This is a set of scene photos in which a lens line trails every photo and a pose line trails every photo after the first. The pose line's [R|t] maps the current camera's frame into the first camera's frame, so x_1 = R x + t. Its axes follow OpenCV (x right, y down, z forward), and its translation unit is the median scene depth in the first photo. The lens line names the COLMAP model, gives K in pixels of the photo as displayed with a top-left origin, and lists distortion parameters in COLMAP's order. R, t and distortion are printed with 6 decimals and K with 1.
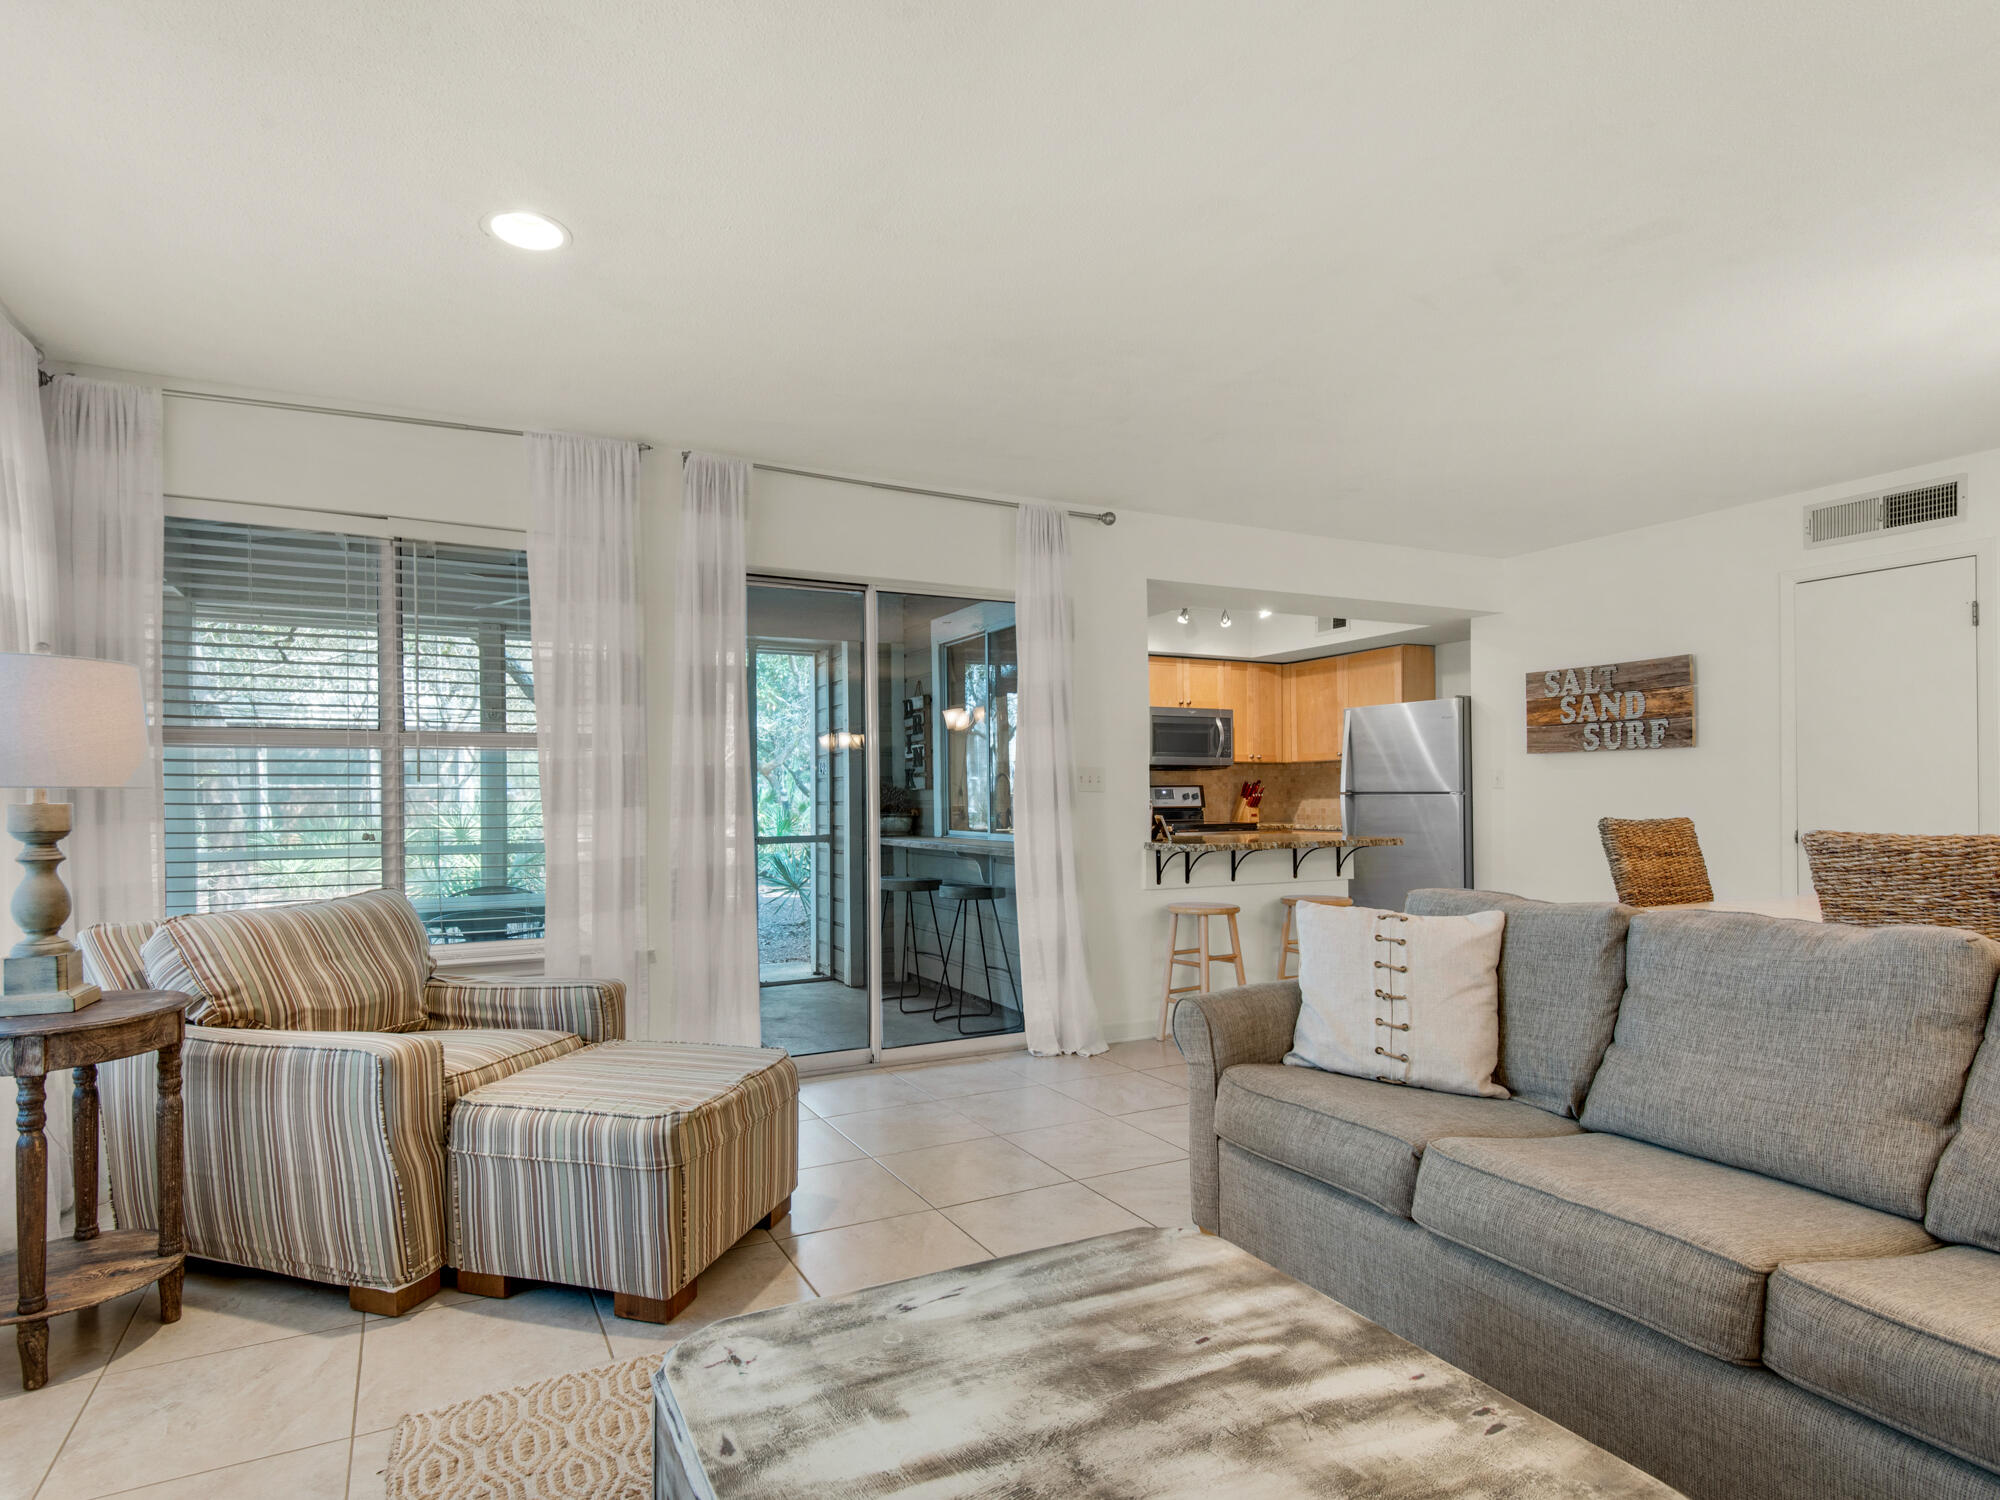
lens RADIAL K [[1011.2, 0, 880.7], [0, 1011.2, 788.8], [0, 0, 1]] dist [0.017564, -0.001010]
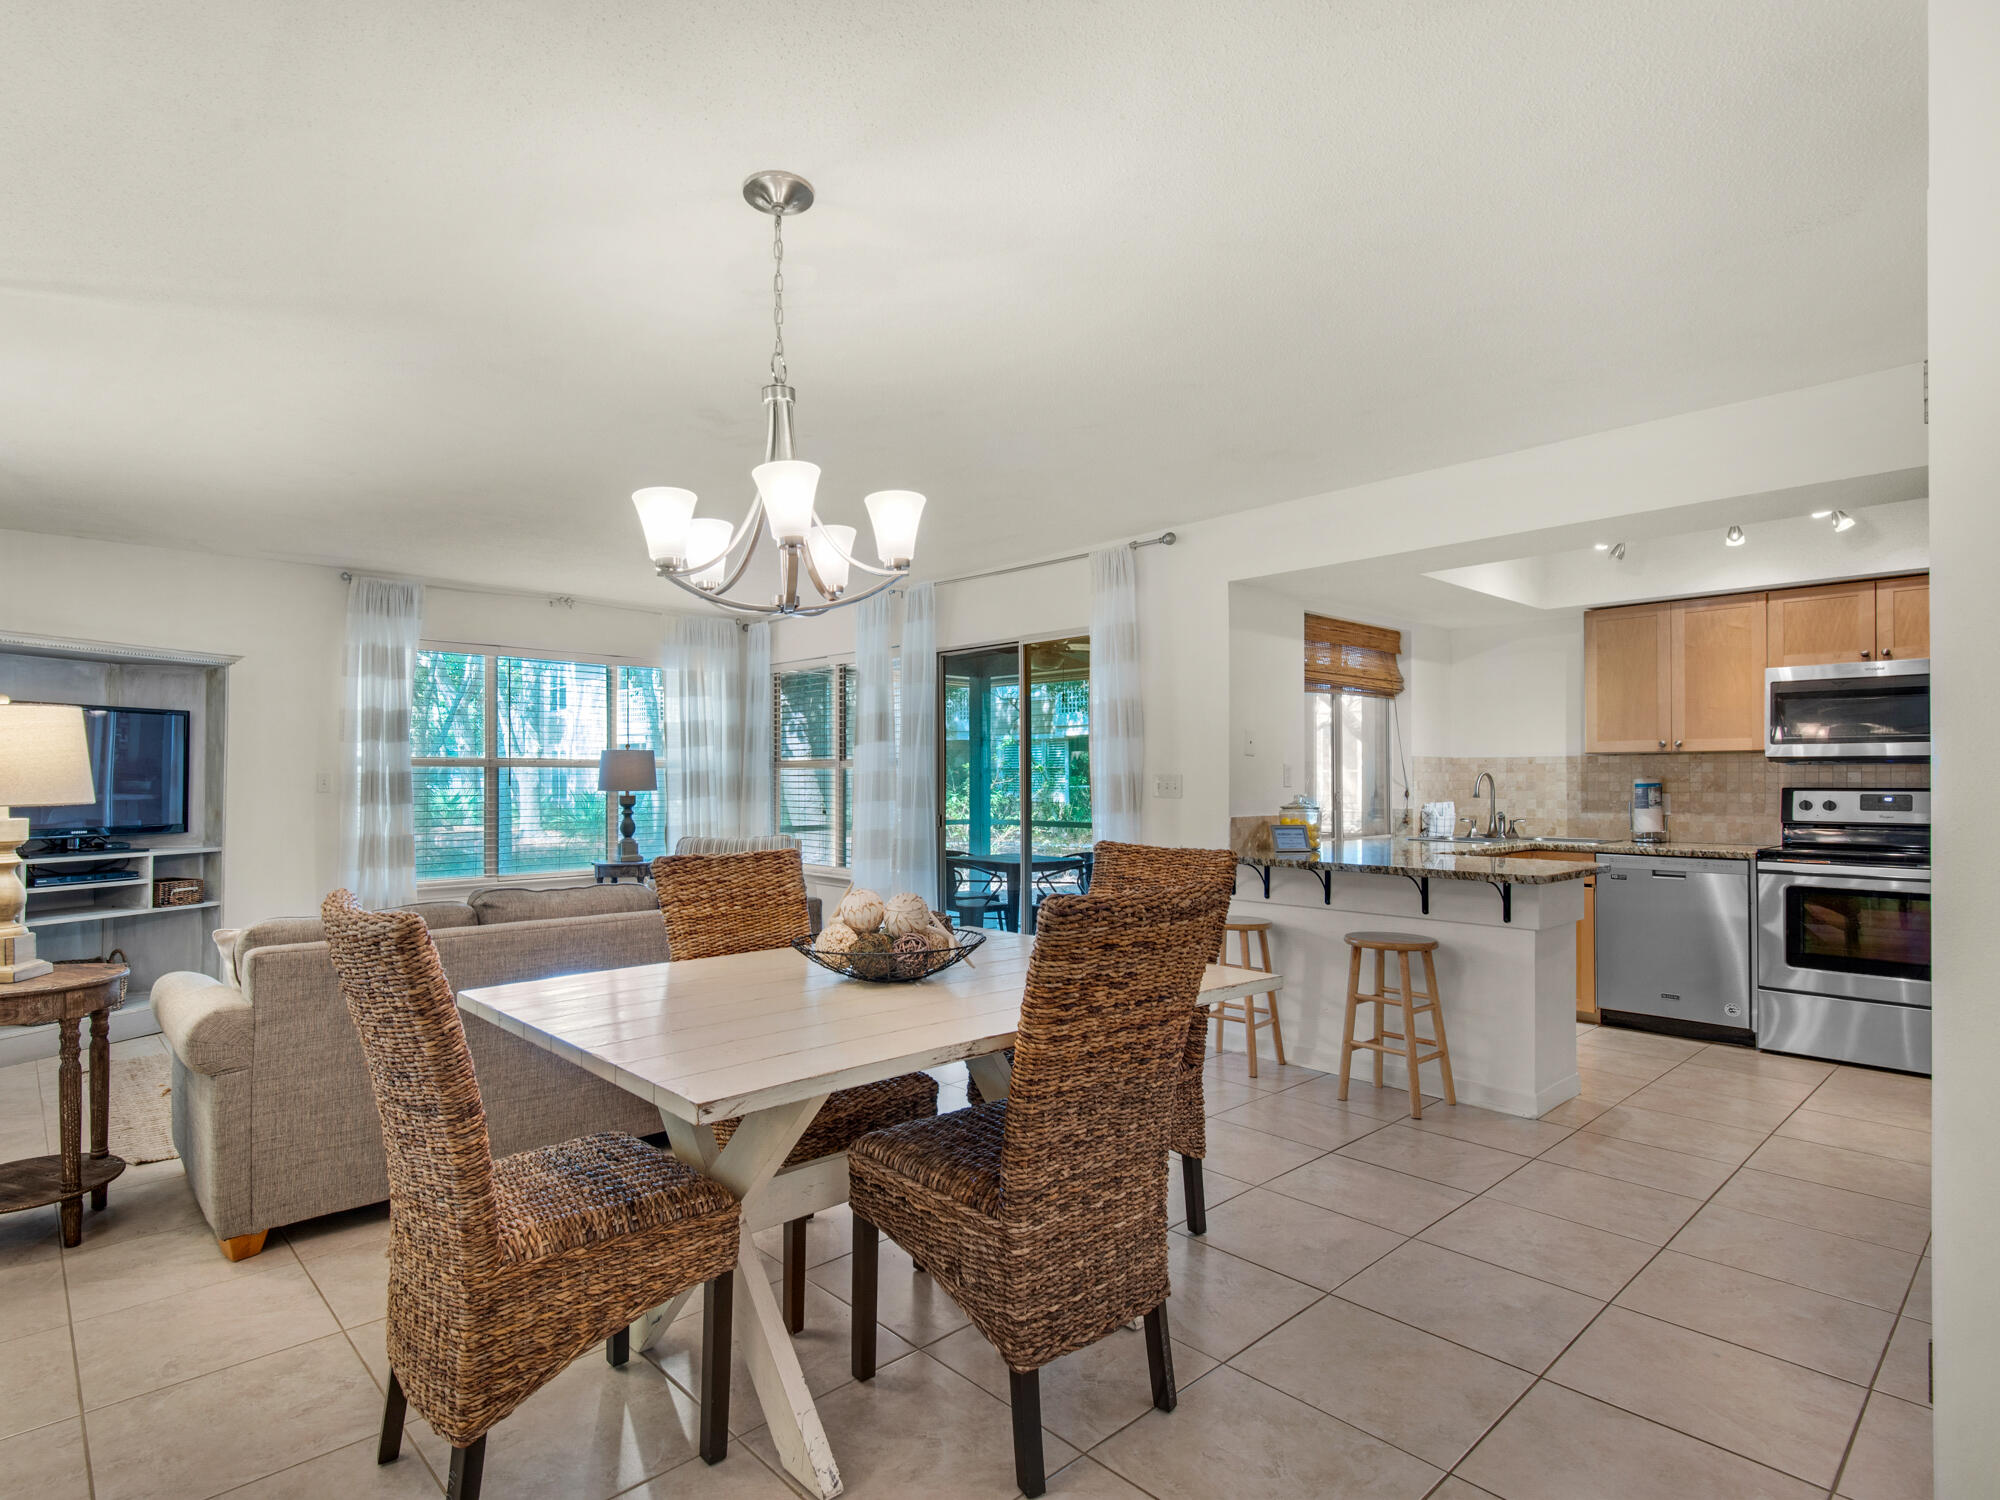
lens RADIAL K [[1033.5, 0, 1007.4], [0, 1033.5, 761.2], [0, 0, 1]] dist [0.022414, -0.023107]
pose [[0.332099, -0.011397, -0.943176, 2.276413], [0.003670, 0.999935, -0.010791, -0.045863], [0.943238, 0.000122, 0.332119, 0.931417]]
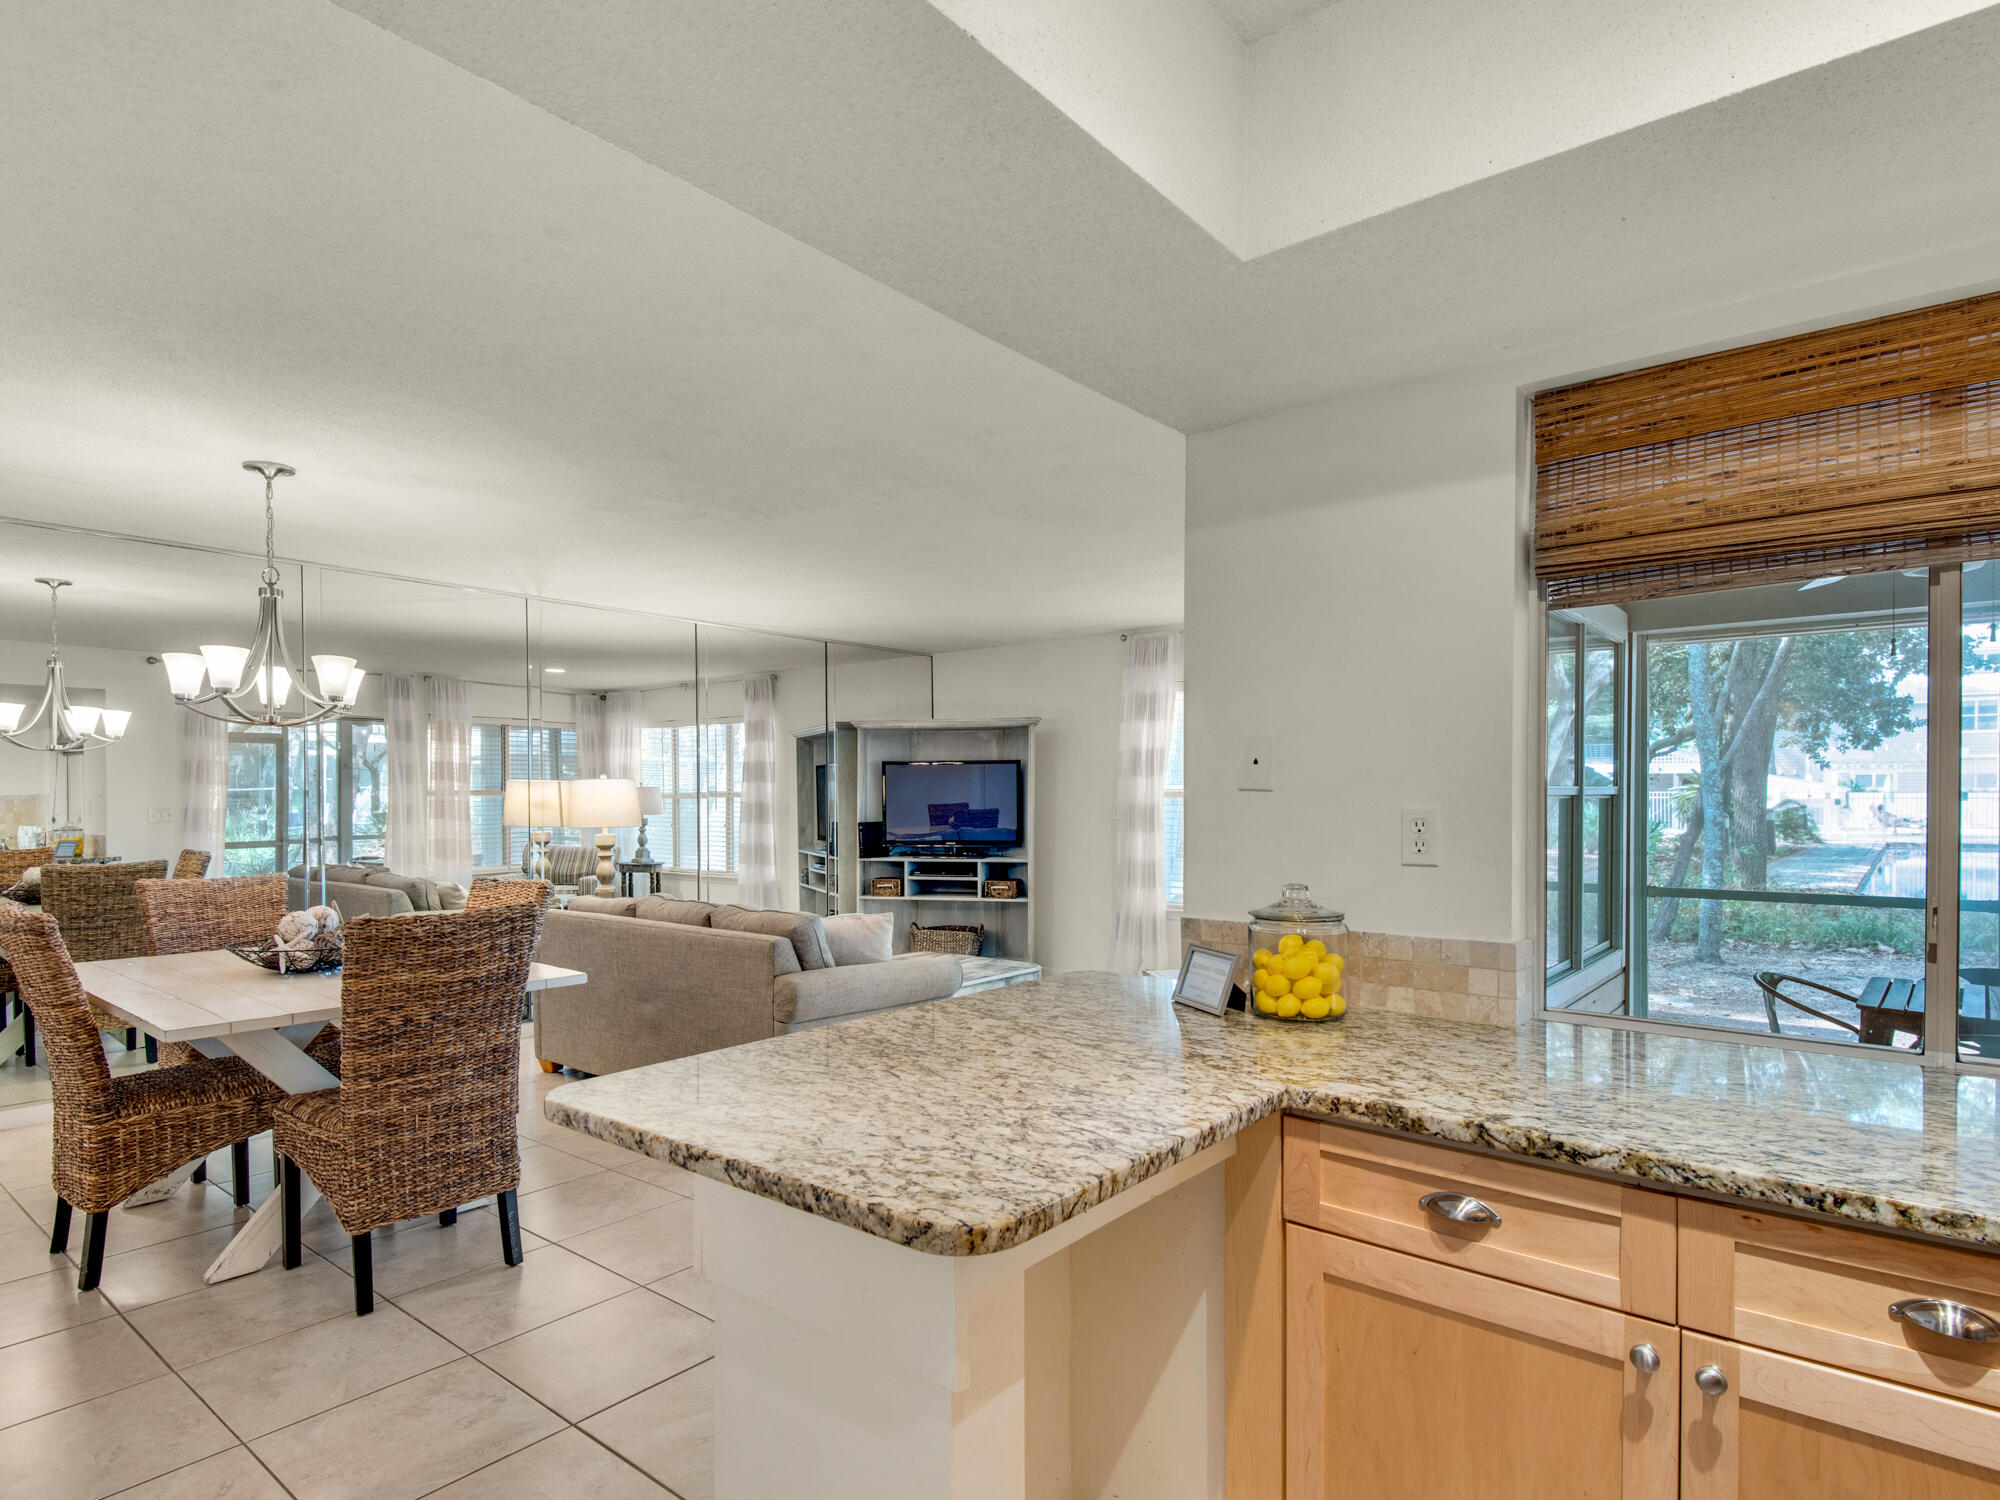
lens RADIAL K [[1109.5, 0, 969.3], [0, 1109.5, 815.4], [0, 0, 1]] dist [0.001030, -0.013435]
pose [[-0.901780, 0.010452, -0.432070, 1.172135], [0.004259, 0.999874, 0.015299, -0.069012], [0.432175, 0.011956, -0.901710, 2.875822]]
